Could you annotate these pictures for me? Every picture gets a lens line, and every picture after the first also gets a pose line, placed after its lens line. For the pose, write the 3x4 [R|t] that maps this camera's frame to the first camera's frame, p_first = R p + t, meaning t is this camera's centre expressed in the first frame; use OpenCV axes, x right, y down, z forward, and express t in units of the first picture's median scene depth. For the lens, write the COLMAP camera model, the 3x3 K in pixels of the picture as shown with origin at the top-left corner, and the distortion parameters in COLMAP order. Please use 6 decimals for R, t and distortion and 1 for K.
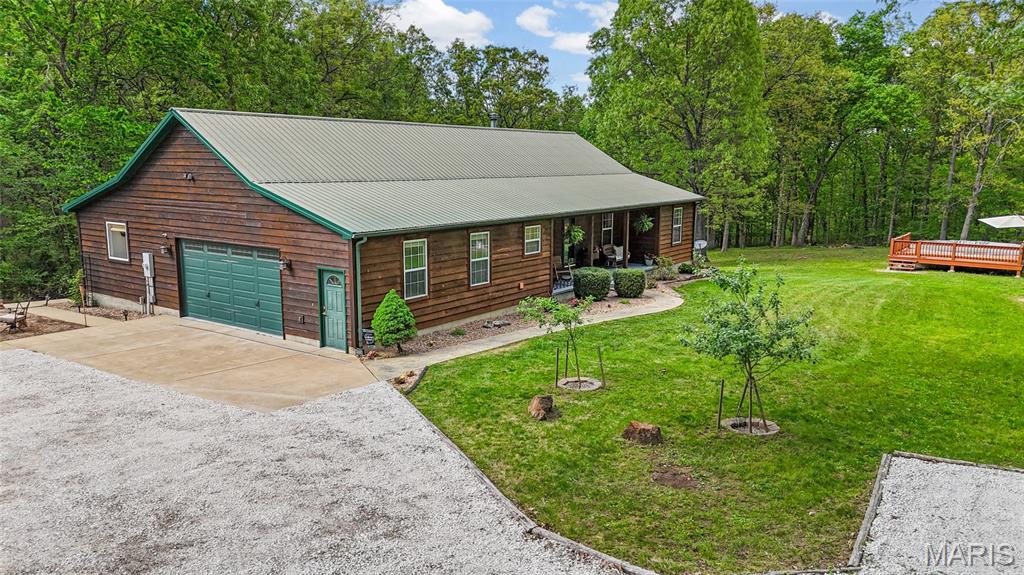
lens RADIAL K [[754.6, 0, 512.7], [0, 754.6, 297.5], [0, 0, 1]] dist [0.034449, -0.048141]
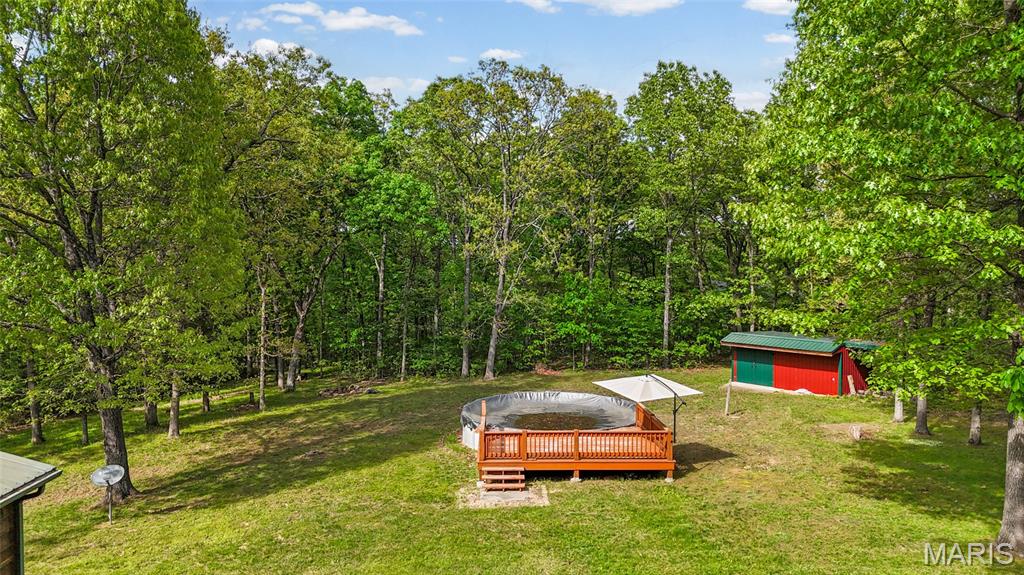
lens RADIAL K [[754.6, 0, 508.4], [0, 754.6, 287.3], [0, 0, 1]] dist [0.034449, -0.048141]
pose [[0.773011, -0.025112, 0.633895, 0.145016], [0.108186, 0.989798, -0.092718, -0.112366], [-0.625099, 0.140251, 0.767842, 0.475208]]
